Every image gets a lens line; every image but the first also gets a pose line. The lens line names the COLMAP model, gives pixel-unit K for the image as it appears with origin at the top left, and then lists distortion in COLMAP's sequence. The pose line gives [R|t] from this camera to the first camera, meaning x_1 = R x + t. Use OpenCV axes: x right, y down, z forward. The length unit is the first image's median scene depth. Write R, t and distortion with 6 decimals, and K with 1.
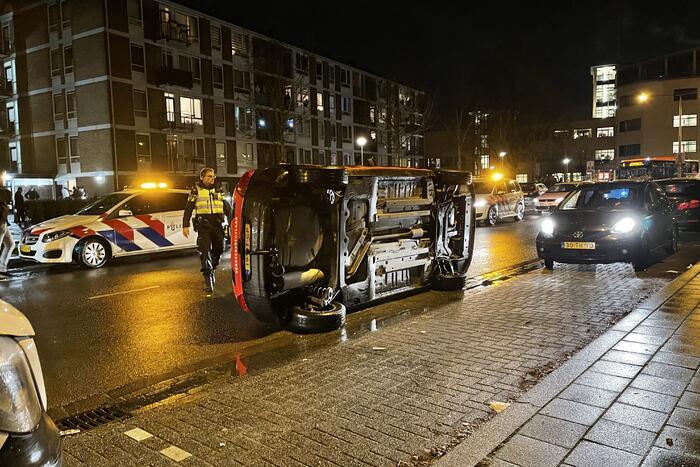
lens RADIAL K [[515.4, 0, 350.0], [0, 515.4, 233.5], [0, 0, 1]] dist [0.068184, -0.081743]
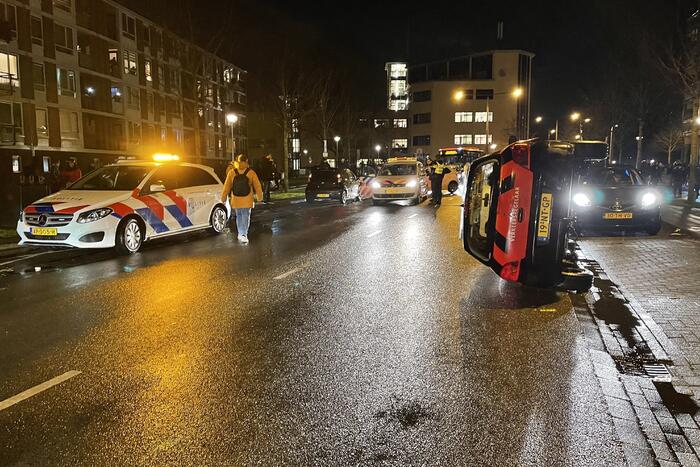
lens RADIAL K [[515.4, 0, 350.0], [0, 515.4, 233.5], [0, 0, 1]] dist [0.068184, -0.081743]
pose [[0.925309, -0.026162, 0.378310, -0.108769], [0.013585, 0.999264, 0.035876, 0.002139], [-0.378970, -0.028057, 0.924983, 0.019163]]
